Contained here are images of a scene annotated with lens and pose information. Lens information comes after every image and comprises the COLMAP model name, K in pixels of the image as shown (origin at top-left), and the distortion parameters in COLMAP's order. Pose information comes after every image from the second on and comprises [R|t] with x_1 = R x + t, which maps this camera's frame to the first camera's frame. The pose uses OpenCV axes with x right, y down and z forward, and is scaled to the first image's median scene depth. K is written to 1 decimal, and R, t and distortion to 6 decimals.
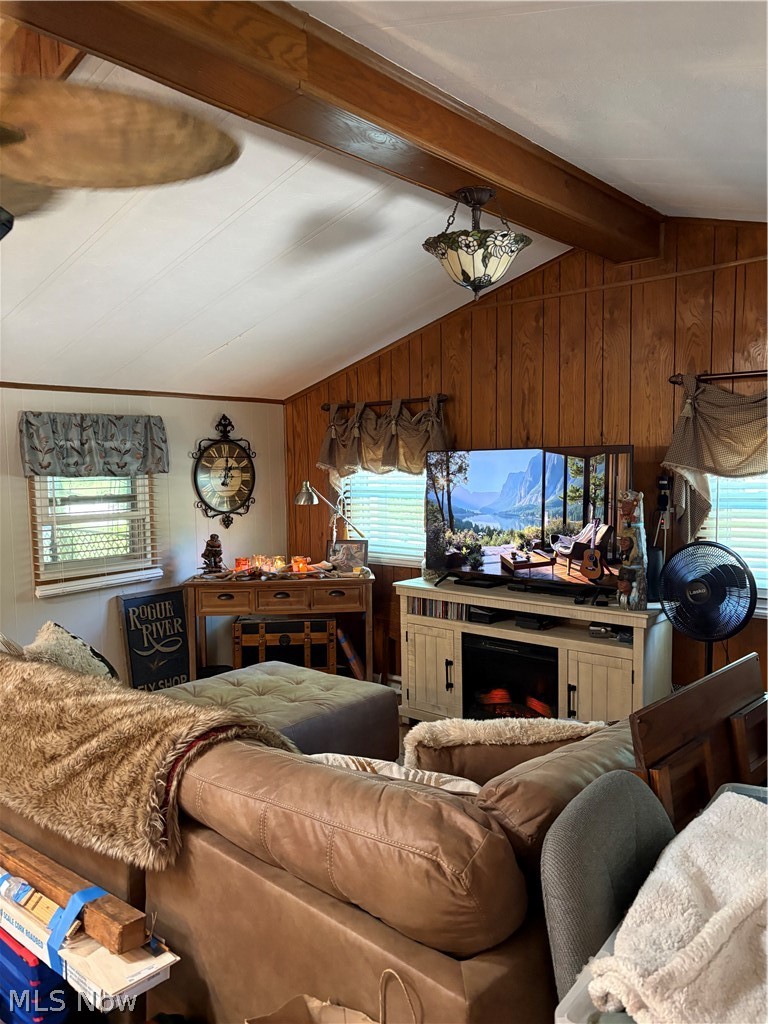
lens RADIAL K [[774.2, 0, 373.8], [0, 774.2, 512.5], [0, 0, 1]] dist [0.011413, 0.005211]
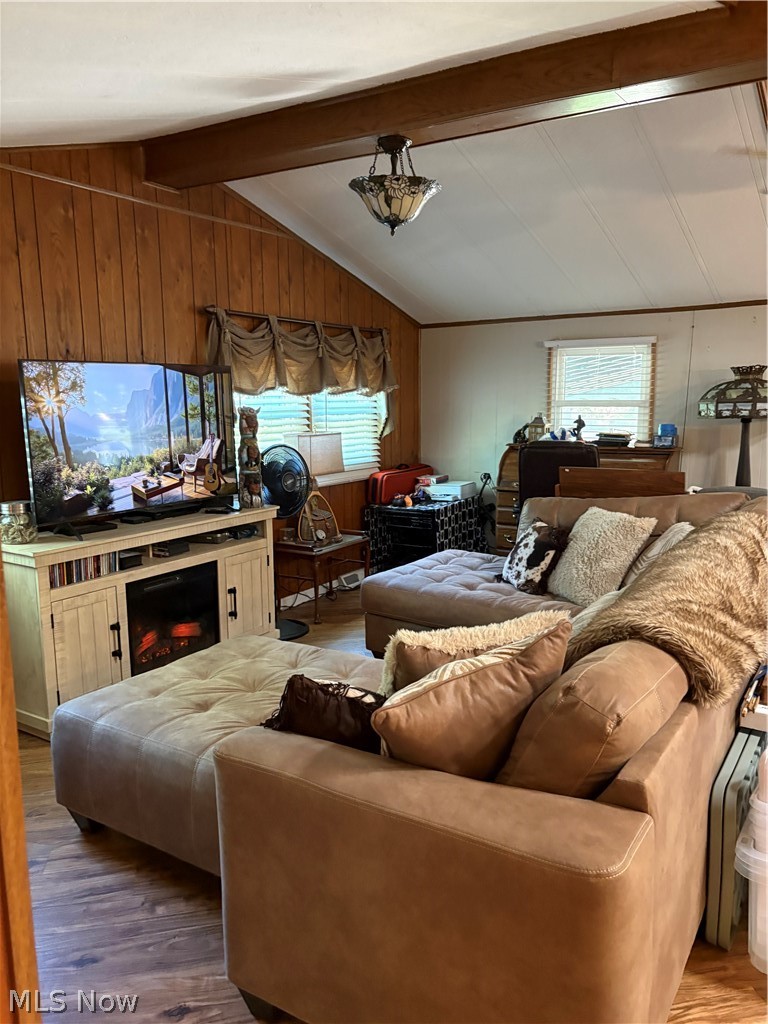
lens RADIAL K [[774.2, 0, 373.8], [0, 774.2, 512.5], [0, 0, 1]] dist [0.011413, 0.005211]
pose [[-0.146541, -0.136551, 0.979734, -0.758244], [0.074390, 0.986101, 0.148565, -0.025838], [-0.986403, 0.094653, -0.134346, 0.872663]]
